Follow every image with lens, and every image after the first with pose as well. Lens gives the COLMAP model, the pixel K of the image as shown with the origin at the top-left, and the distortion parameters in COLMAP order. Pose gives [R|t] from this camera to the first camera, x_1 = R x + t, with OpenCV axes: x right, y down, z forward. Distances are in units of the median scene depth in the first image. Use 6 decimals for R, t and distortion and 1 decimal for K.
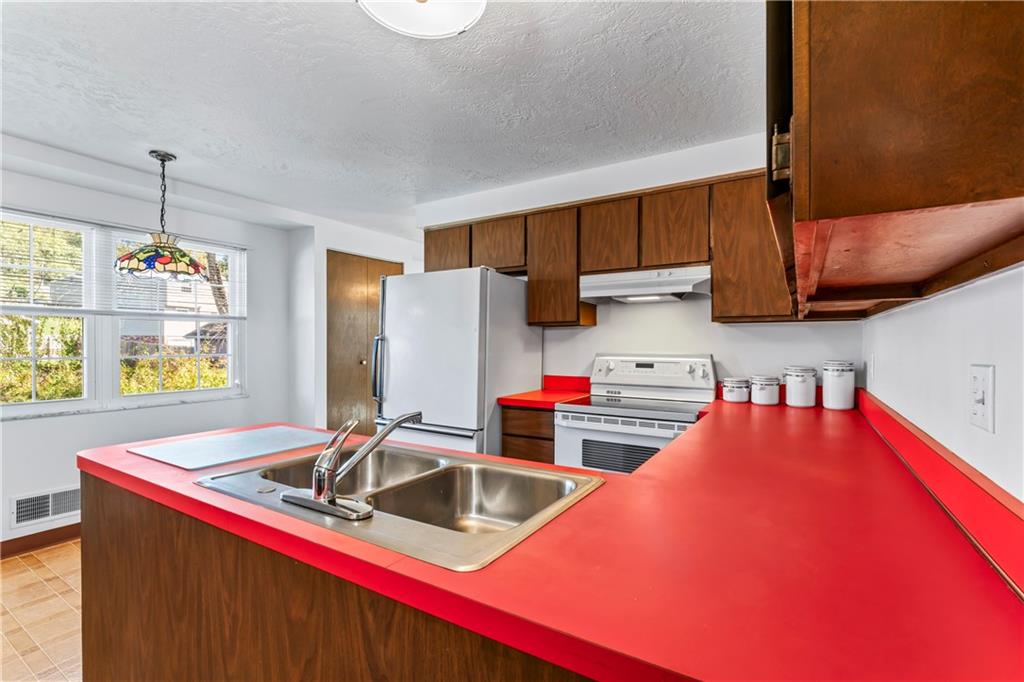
lens RADIAL K [[462.0, 0, 512.0], [0, 462.0, 341.0], [0, 0, 1]] dist [-0.000046, 0.000035]
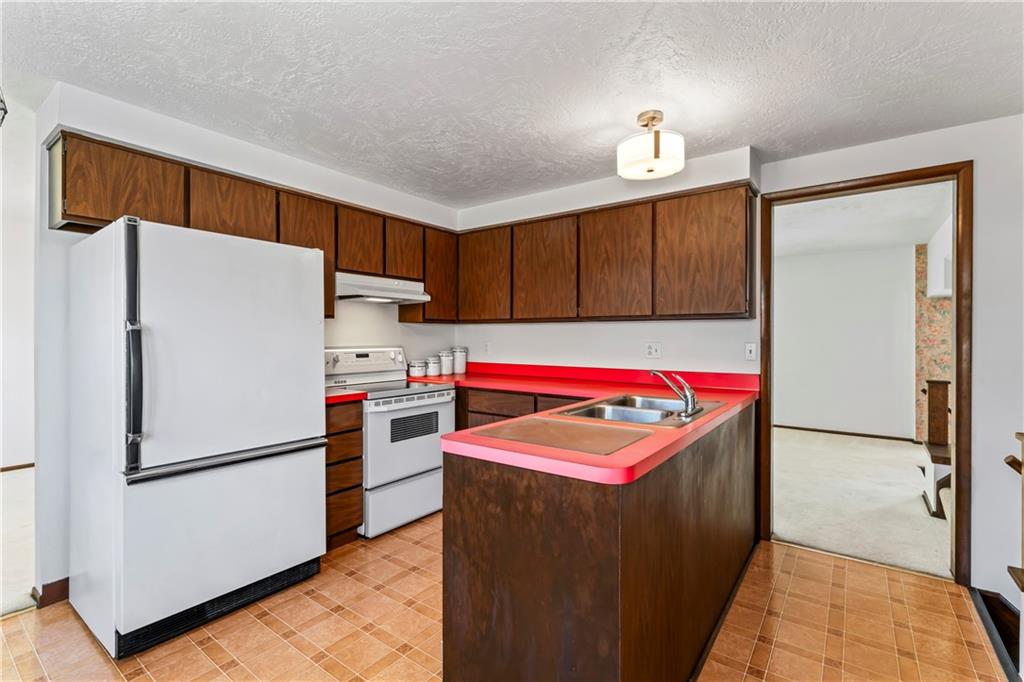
lens RADIAL K [[462.0, 0, 512.0], [0, 462.0, 341.0], [0, 0, 1]] dist [-0.000046, 0.000035]
pose [[0.081148, -0.008352, 0.996667, -0.919146], [-0.008123, 0.999926, 0.009041, 0.001494], [-0.996669, -0.008829, 0.081074, 0.563838]]
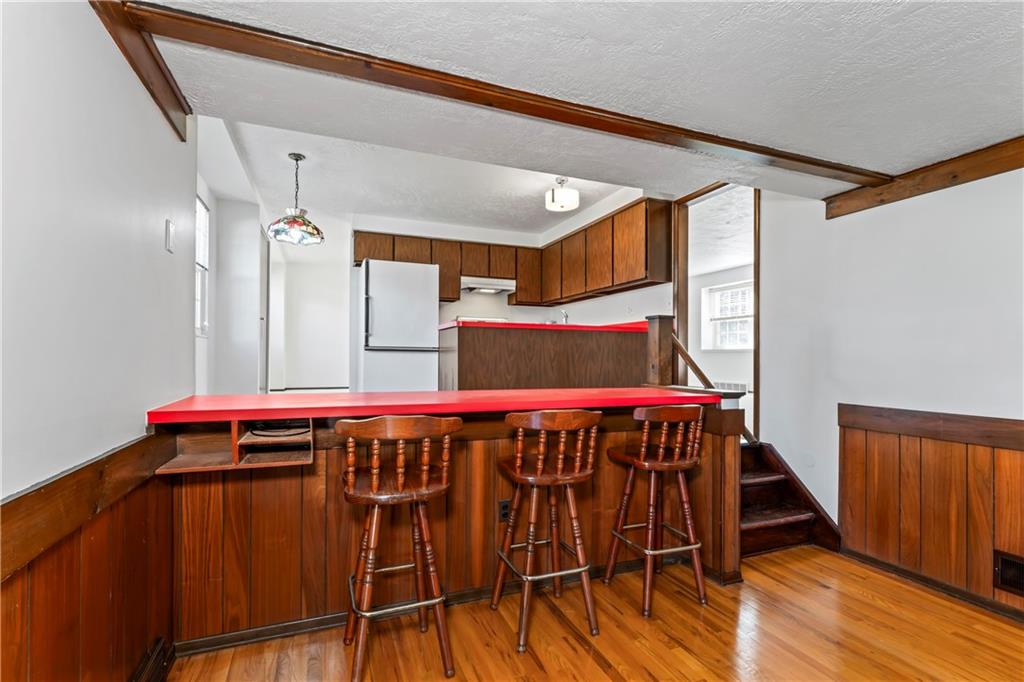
lens RADIAL K [[467.7, 0, 507.8], [0, 467.7, 356.2], [0, 0, 1]] dist [-0.001838, 0.000016]
pose [[0.599063, 0.006059, 0.800679, -1.481733], [-0.013567, 0.999905, 0.002584, 0.218455], [-0.800587, -0.012410, 0.599088, -0.433018]]
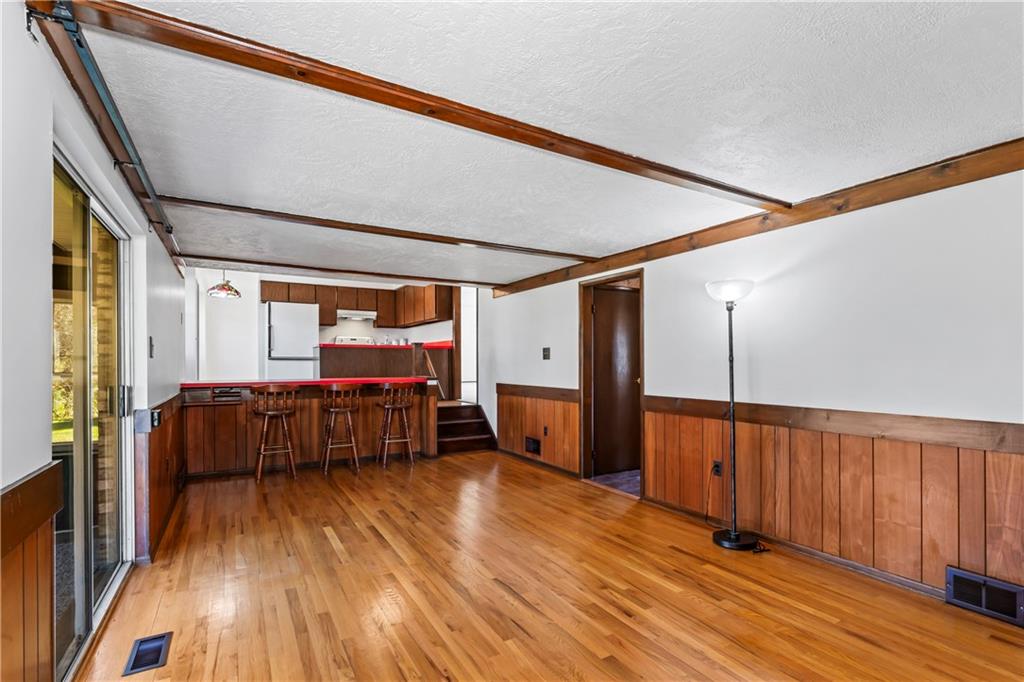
lens RADIAL K [[478.2, 0, 518.6], [0, 478.2, 363.3], [0, 0, 1]] dist [0.002055, 0.000091]
pose [[0.458788, -0.005112, 0.888531, -2.298821], [-0.005043, 0.999952, 0.008357, 0.198767], [-0.888531, -0.008315, 0.458741, -1.661727]]
